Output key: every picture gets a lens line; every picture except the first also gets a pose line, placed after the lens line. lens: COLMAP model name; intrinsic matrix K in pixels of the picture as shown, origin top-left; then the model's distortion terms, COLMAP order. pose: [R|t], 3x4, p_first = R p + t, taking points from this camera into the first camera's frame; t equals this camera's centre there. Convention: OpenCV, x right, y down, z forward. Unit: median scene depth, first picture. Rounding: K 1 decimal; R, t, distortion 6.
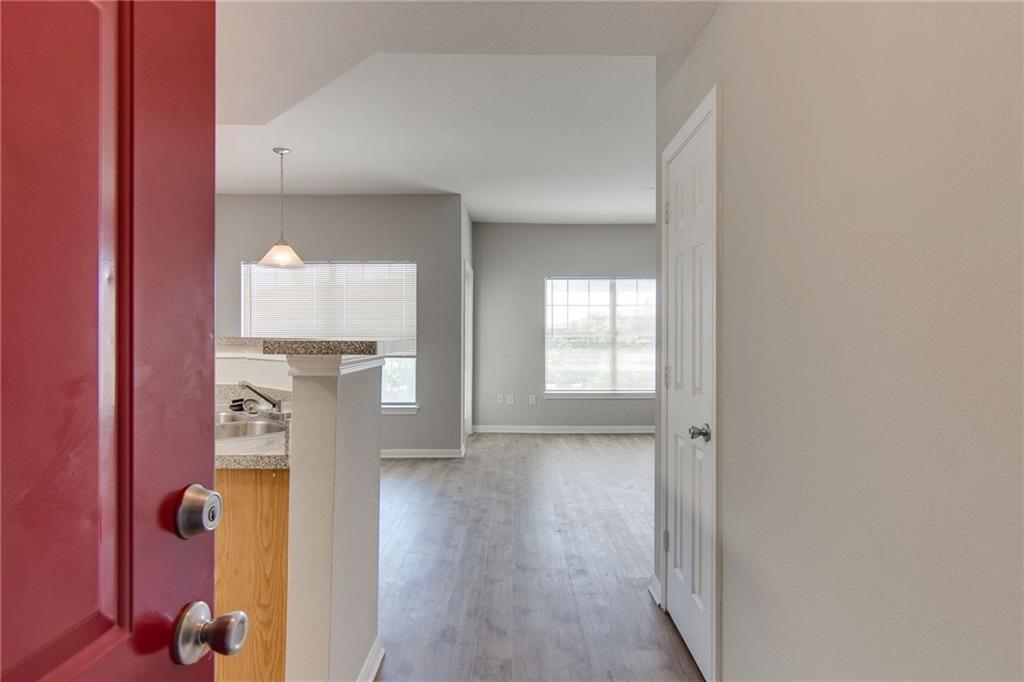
lens RADIAL K [[573.1, 0, 512.0], [0, 573.1, 341.0], [0, 0, 1]] dist [-0.000573, -0.000508]
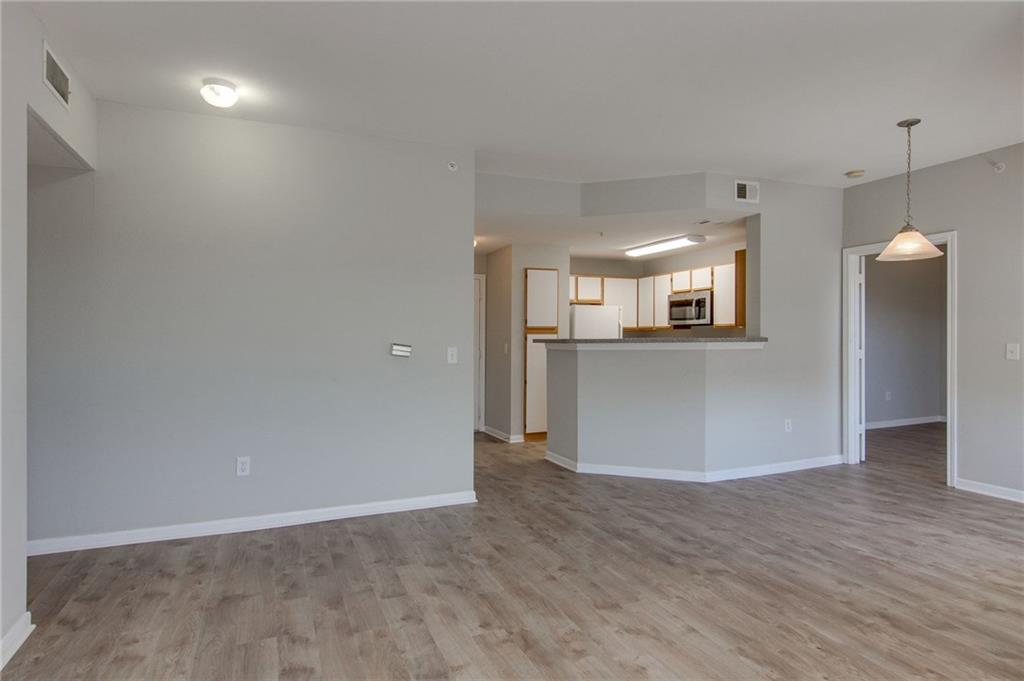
lens RADIAL K [[573.1, 0, 512.0], [0, 573.1, 340.5], [0, 0, 1]] dist [-0.000573, -0.000508]
pose [[-0.915650, 0.006651, -0.401921, 0.323113], [0.000418, 0.999878, 0.015595, -0.010781], [0.401976, 0.014112, -0.915542, 1.028482]]
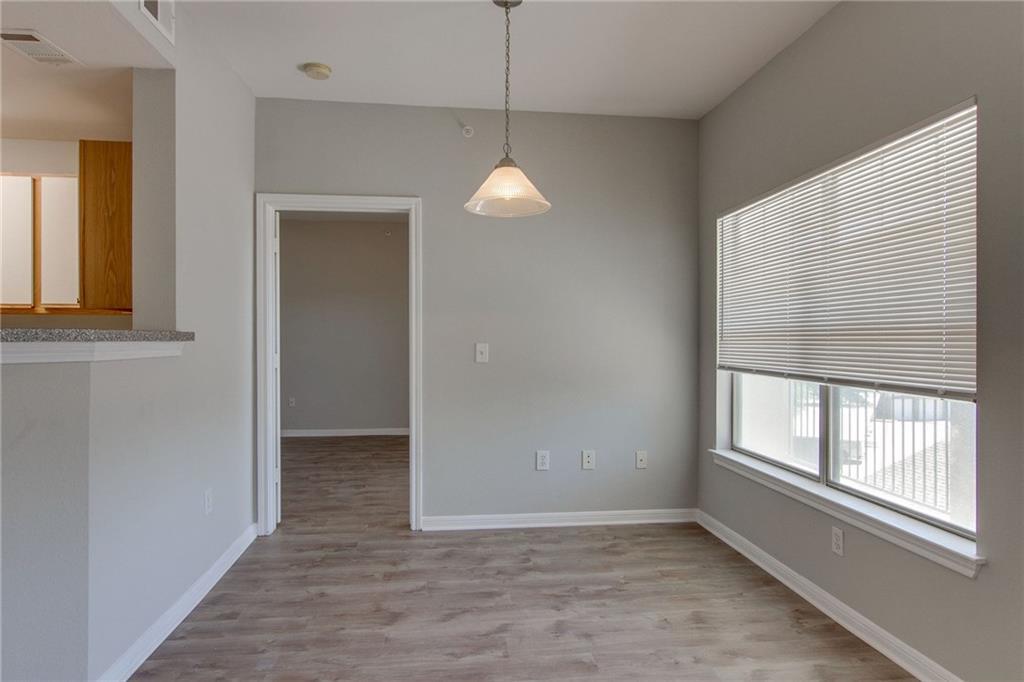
lens RADIAL K [[585.3, 0, 512.0], [0, 585.3, 341.0], [0, 0, 1]] dist [-0.000173, -0.000434]
pose [[0.134480, 0.003831, -0.990909, 0.104156], [-0.013146, 0.999911, 0.002082, -0.000423], [0.990829, 0.012746, 0.134518, 0.616154]]
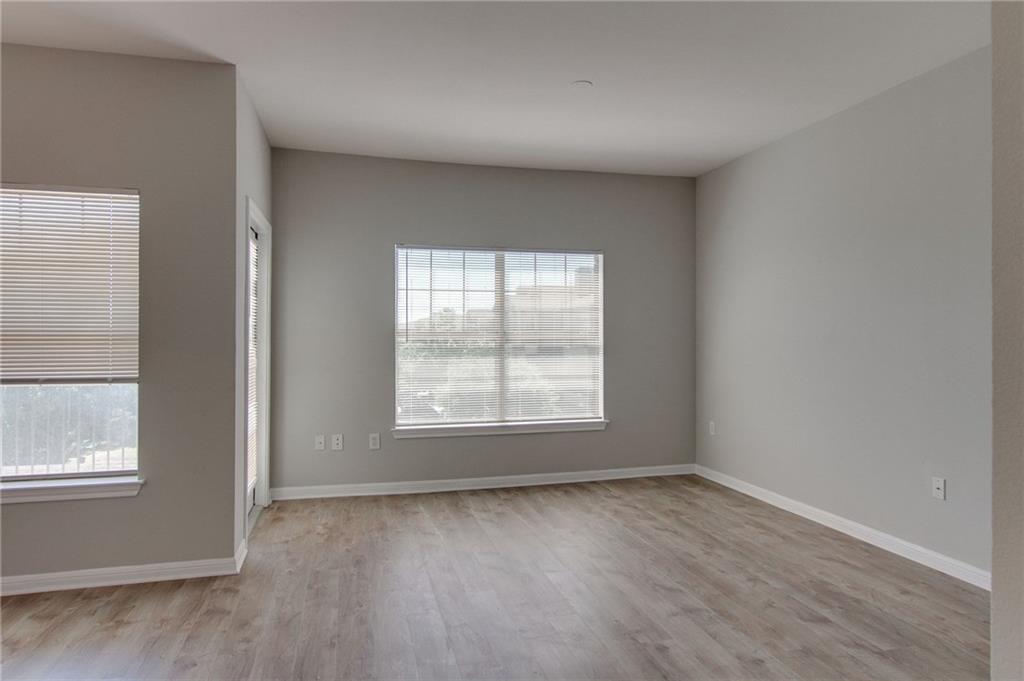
lens RADIAL K [[615.8, 0, 513.0], [0, 615.8, 334.3], [0, 0, 1]] dist [0.002616, -0.001577]
pose [[0.965168, 0.000901, 0.261628, 0.006682], [0.003183, 0.999880, -0.015184, -0.002551], [-0.261610, 0.015488, 0.965049, 0.345518]]
